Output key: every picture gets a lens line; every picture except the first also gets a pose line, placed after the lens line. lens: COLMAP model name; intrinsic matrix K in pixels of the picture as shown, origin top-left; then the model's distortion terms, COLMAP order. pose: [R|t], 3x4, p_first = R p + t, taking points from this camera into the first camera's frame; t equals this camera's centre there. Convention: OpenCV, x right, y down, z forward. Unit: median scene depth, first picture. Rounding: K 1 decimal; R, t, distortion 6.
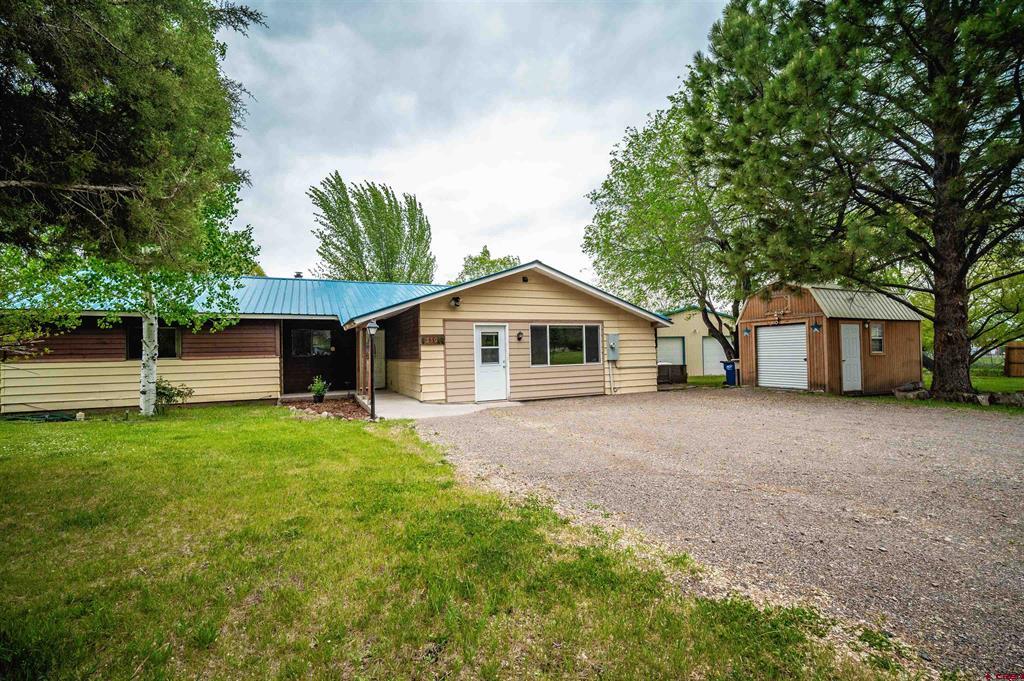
lens RADIAL K [[443.4, 0, 514.5], [0, 443.4, 344.0], [0, 0, 1]] dist [-0.015452, 0.005520]
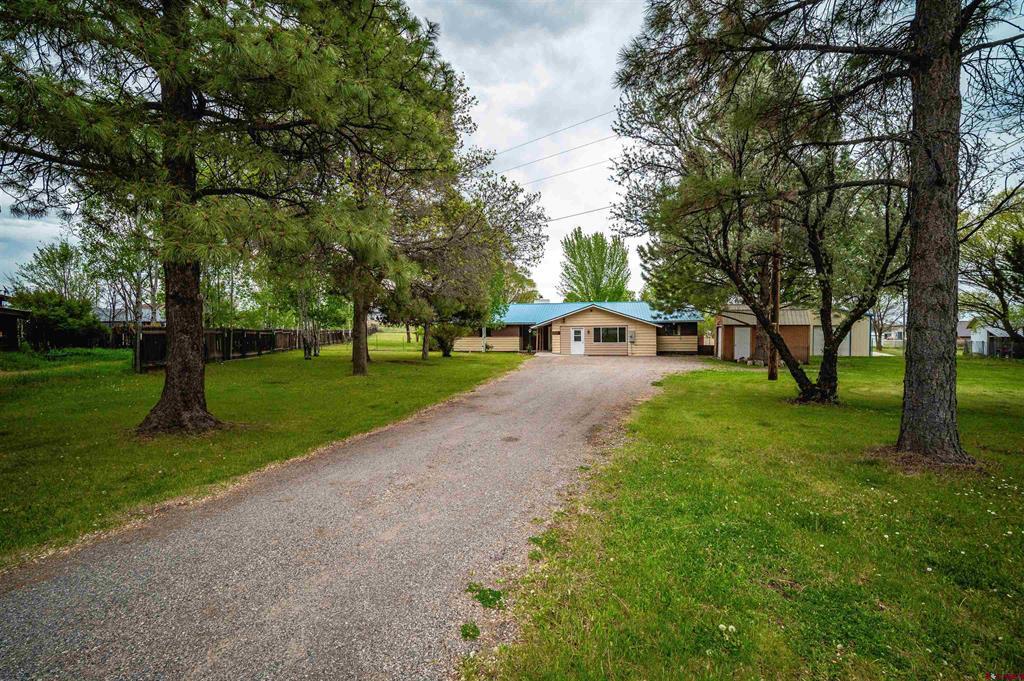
lens RADIAL K [[443.4, 0, 514.5], [0, 443.4, 344.0], [0, 0, 1]] dist [-0.015452, 0.005520]
pose [[0.801402, 0.031349, -0.597304, 1.218468], [0.000085, 0.998620, 0.052526, -0.081545], [0.598126, -0.042145, 0.800293, -1.390144]]
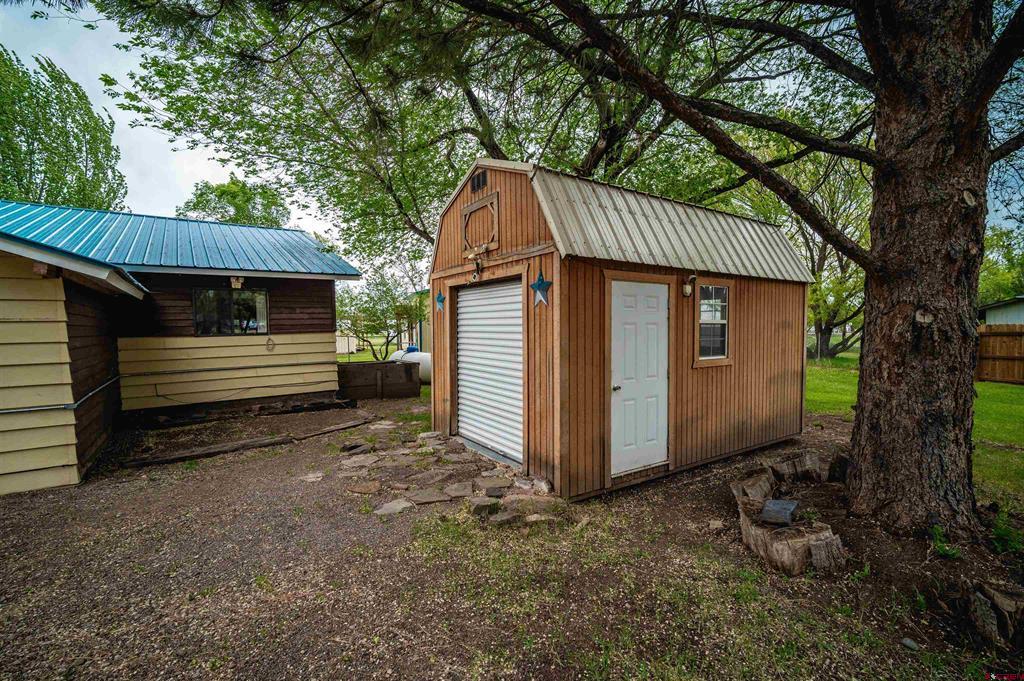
lens RADIAL K [[443.4, 0, 514.5], [0, 443.4, 344.0], [0, 0, 1]] dist [-0.015452, 0.005520]
pose [[0.981080, -0.000113, 0.193602, 0.632654], [-0.012235, 0.997965, 0.062582, -0.018141], [-0.193215, -0.063766, 0.979082, 0.713209]]
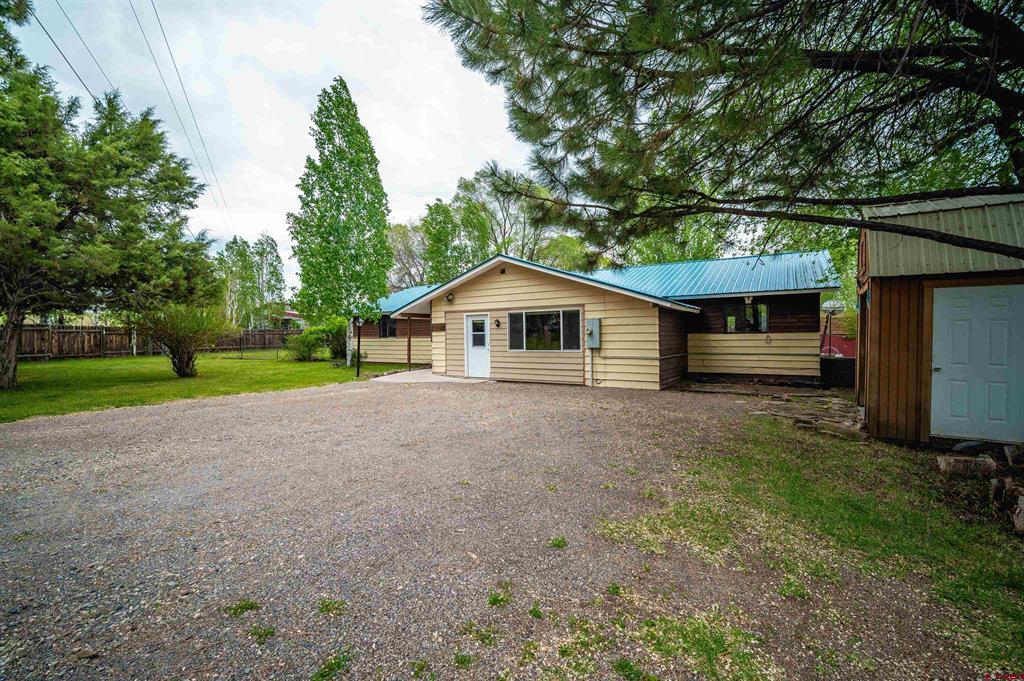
lens RADIAL K [[443.4, 0, 514.5], [0, 443.4, 344.0], [0, 0, 1]] dist [-0.015452, 0.005520]
pose [[0.538674, 0.031885, -0.841911, 0.936223], [0.014664, 0.998777, 0.047209, -0.016713], [0.842387, -0.037776, 0.537548, 0.411455]]
